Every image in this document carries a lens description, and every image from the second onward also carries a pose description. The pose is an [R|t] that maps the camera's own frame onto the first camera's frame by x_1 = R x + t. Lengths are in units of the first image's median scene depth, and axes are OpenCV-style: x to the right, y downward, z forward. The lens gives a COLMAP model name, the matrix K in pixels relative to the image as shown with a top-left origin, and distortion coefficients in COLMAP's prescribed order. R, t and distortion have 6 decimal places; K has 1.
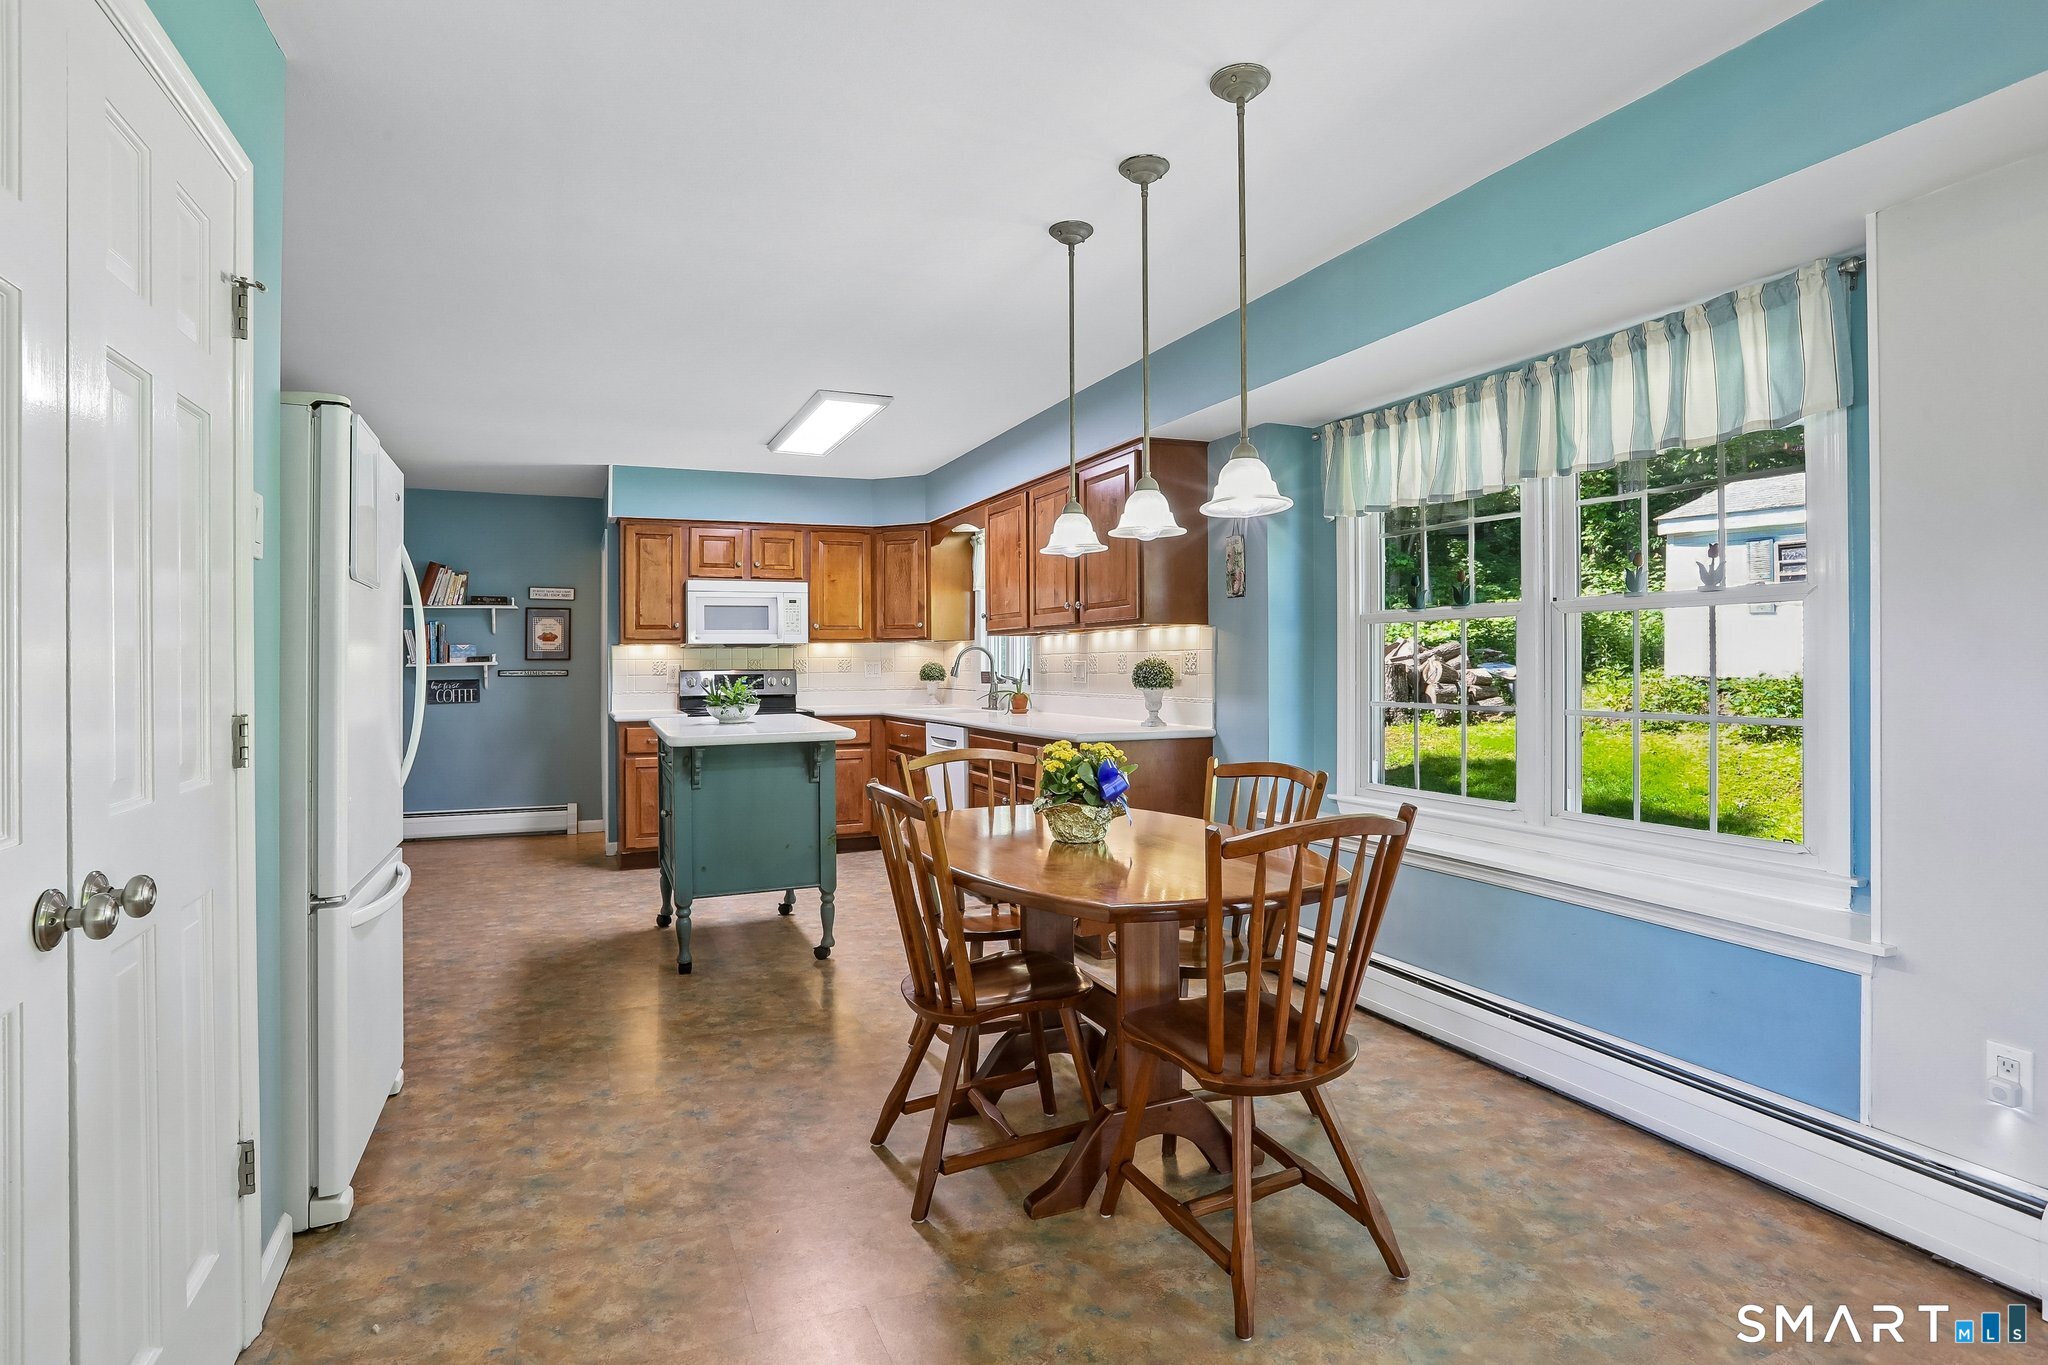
lens RADIAL K [[1033.7, 0, 1030.4], [0, 1033.7, 673.3], [0, 0, 1]] dist [-0.030618, 0.000265]
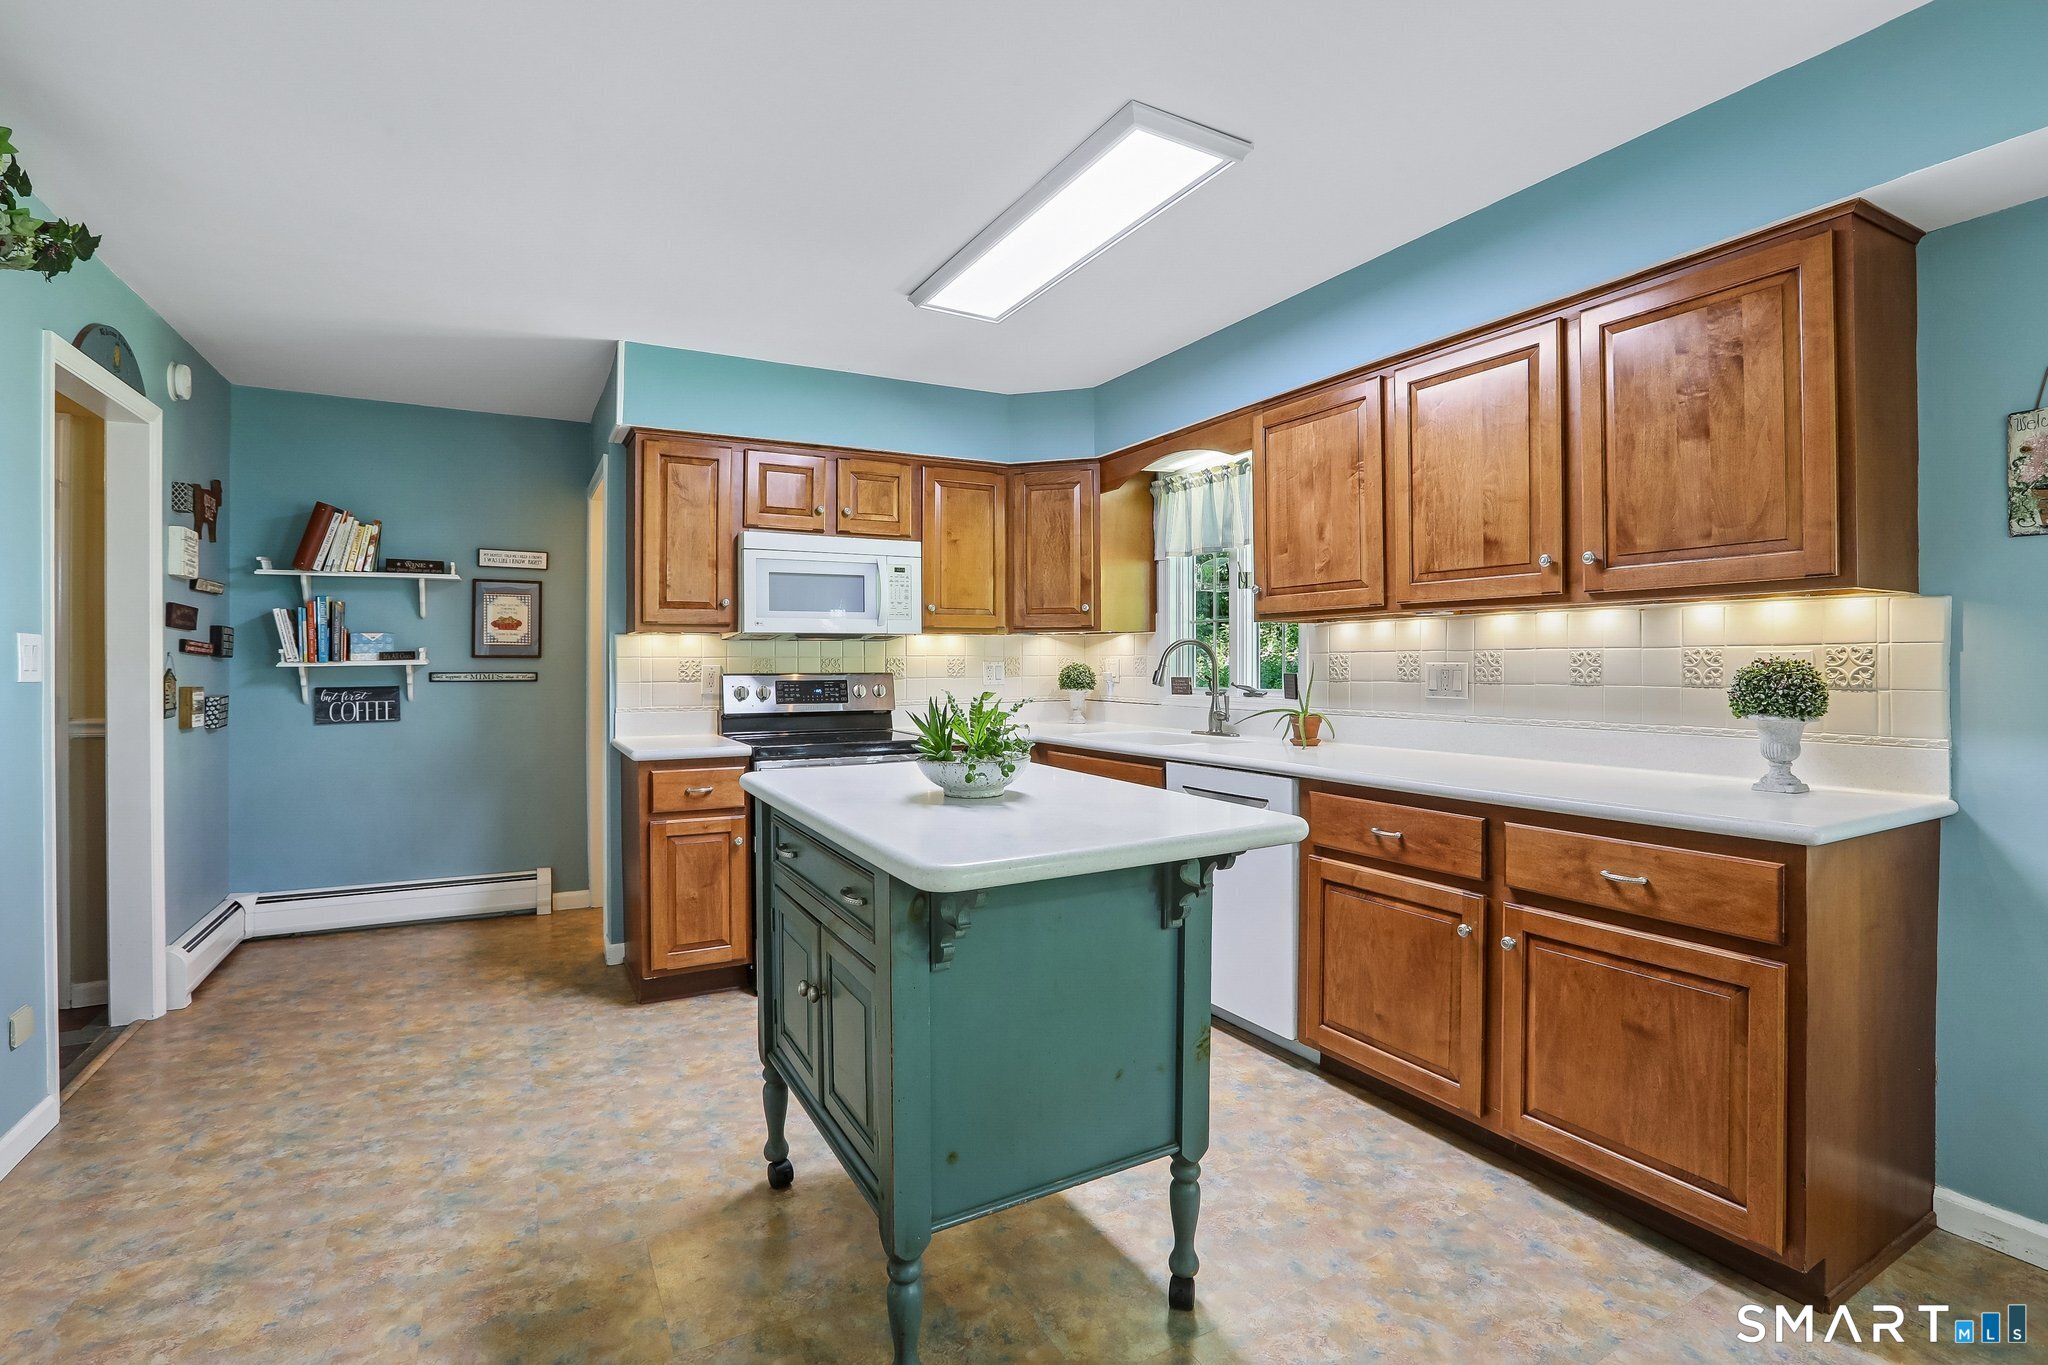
lens RADIAL K [[989.4, 0, 1027.8], [0, 989.4, 666.8], [0, 0, 1]] dist [-0.020991, 0.000352]
pose [[0.997169, 0.003920, 0.075085, -0.192491], [-0.003428, 0.999972, -0.006684, -0.003971], [-0.075109, 0.006408, 0.997155, 0.360739]]
